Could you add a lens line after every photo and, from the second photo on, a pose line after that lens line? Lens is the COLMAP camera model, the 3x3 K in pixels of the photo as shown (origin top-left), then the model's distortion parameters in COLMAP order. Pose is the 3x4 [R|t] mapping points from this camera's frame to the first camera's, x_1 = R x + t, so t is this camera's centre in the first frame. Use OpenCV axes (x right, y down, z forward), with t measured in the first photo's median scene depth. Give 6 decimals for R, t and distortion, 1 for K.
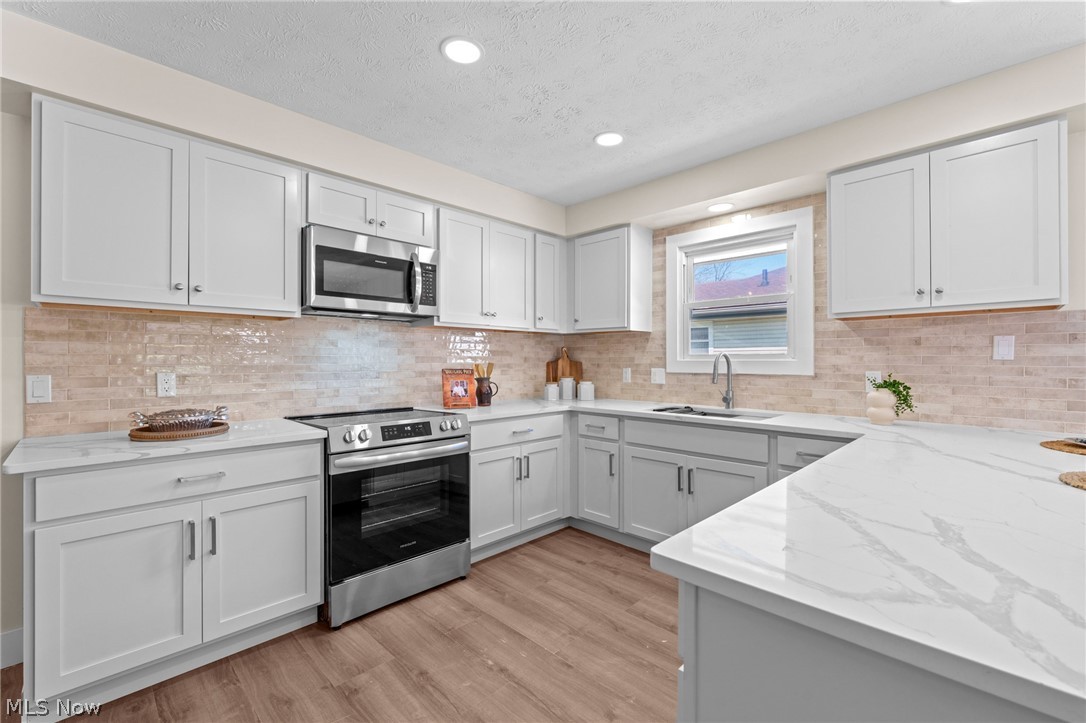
lens RADIAL K [[460.9, 0, 543.0], [0, 460.9, 361.5], [0, 0, 1]] dist [-0.000610, -0.000234]
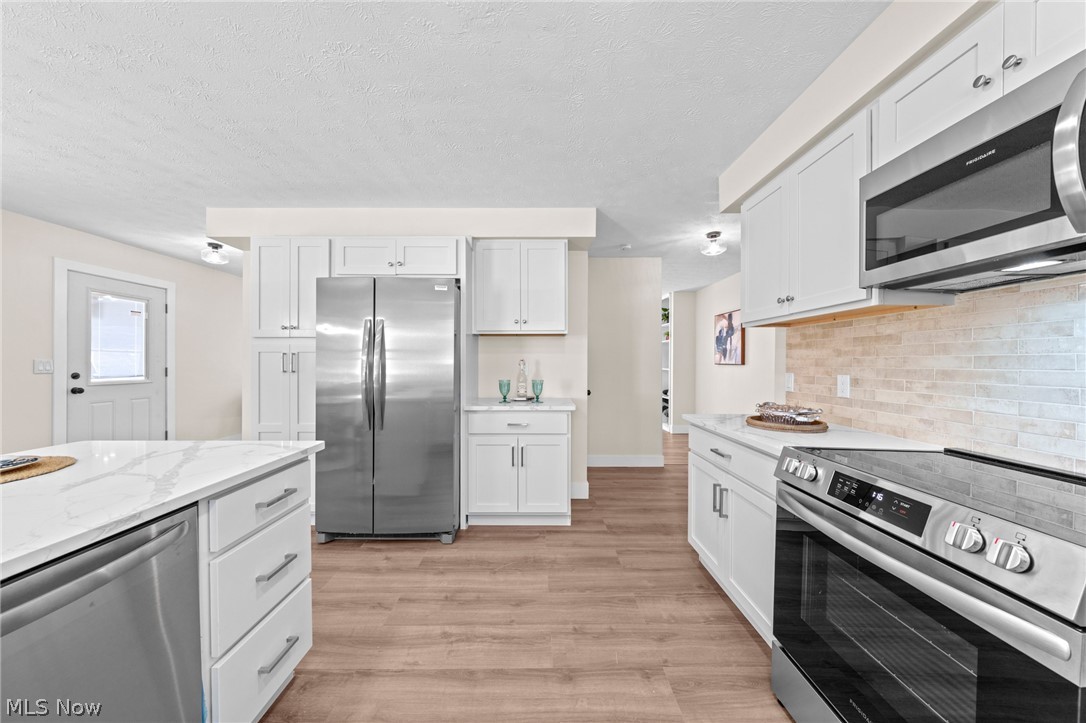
lens RADIAL K [[369.6, 0, 541.0], [0, 369.6, 363.1], [0, 0, 1]] dist [-0.000550, -0.000148]
pose [[-0.707173, -0.001692, -0.707038, 0.228618], [-0.005642, 0.999979, 0.003251, -0.001482], [0.707018, 0.006288, -0.707168, 0.898373]]
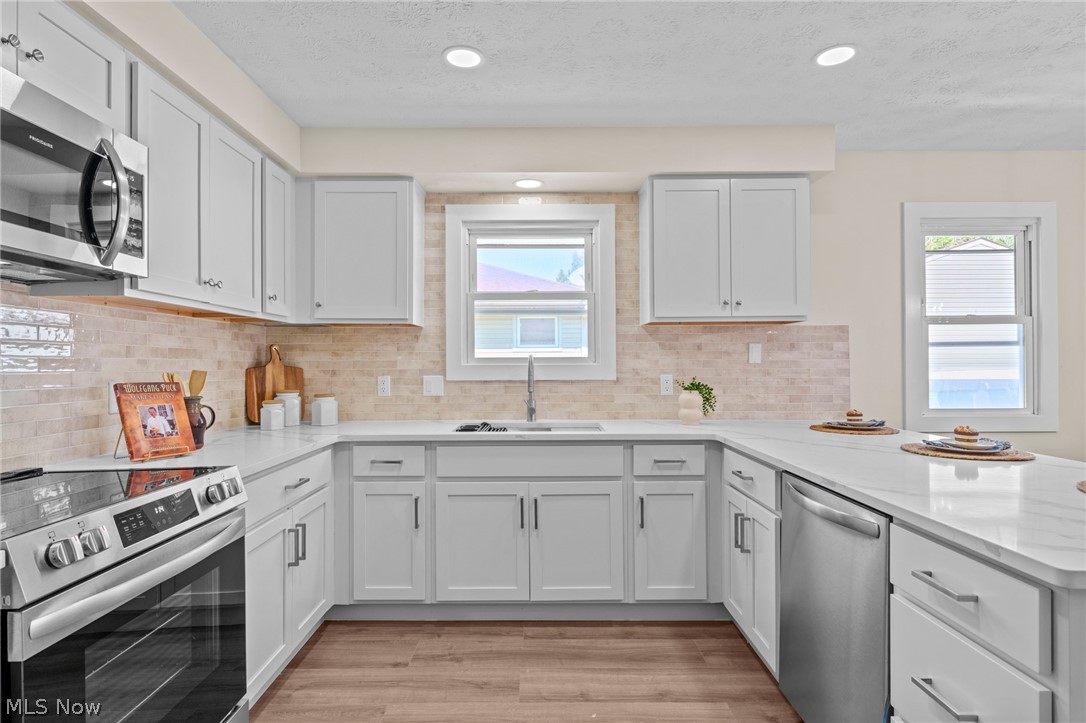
lens RADIAL K [[574.9, 0, 543.0], [0, 574.9, 361.5], [0, 0, 1]] dist [0.003977, 0.000498]
pose [[0.706943, 0.000551, 0.707270, -0.380053], [0.005229, 0.999968, -0.006005, -0.001964], [-0.707251, 0.007943, 0.706918, 0.262091]]
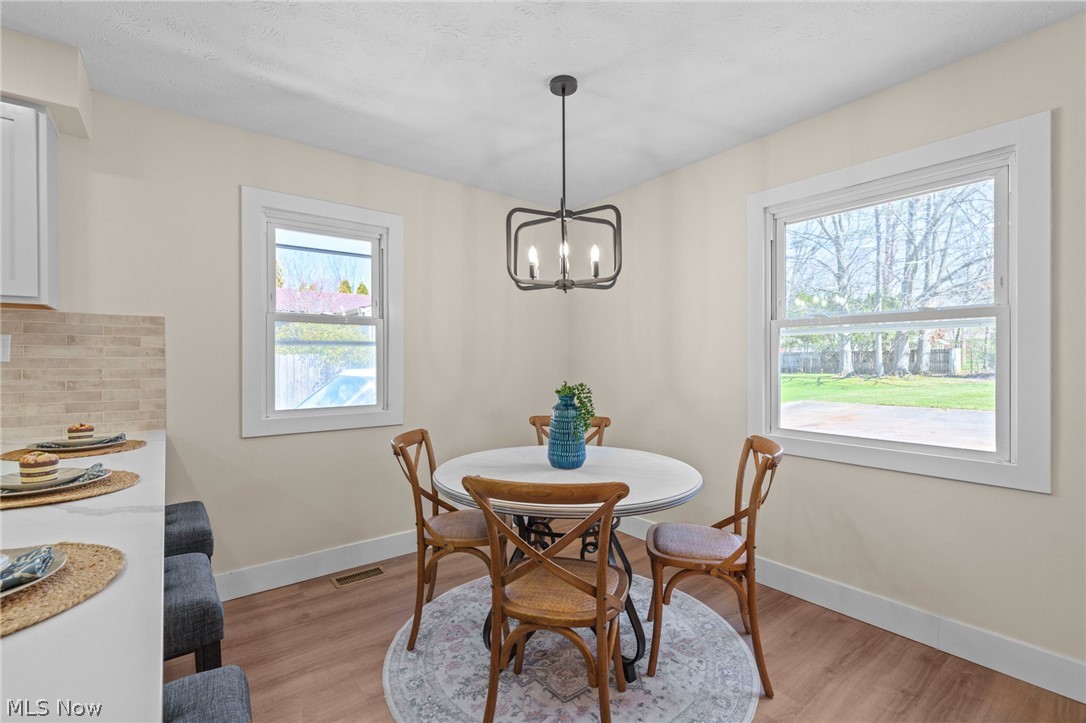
lens RADIAL K [[480.2, 0, 543.0], [0, 480.2, 361.5], [0, 0, 1]] dist [-0.000536, -0.000221]
pose [[0.125322, 0.001366, 0.992115, 0.185184], [0.003471, 0.999992, -0.001815, 0.000591], [-0.992110, 0.003671, 0.125316, -0.112600]]
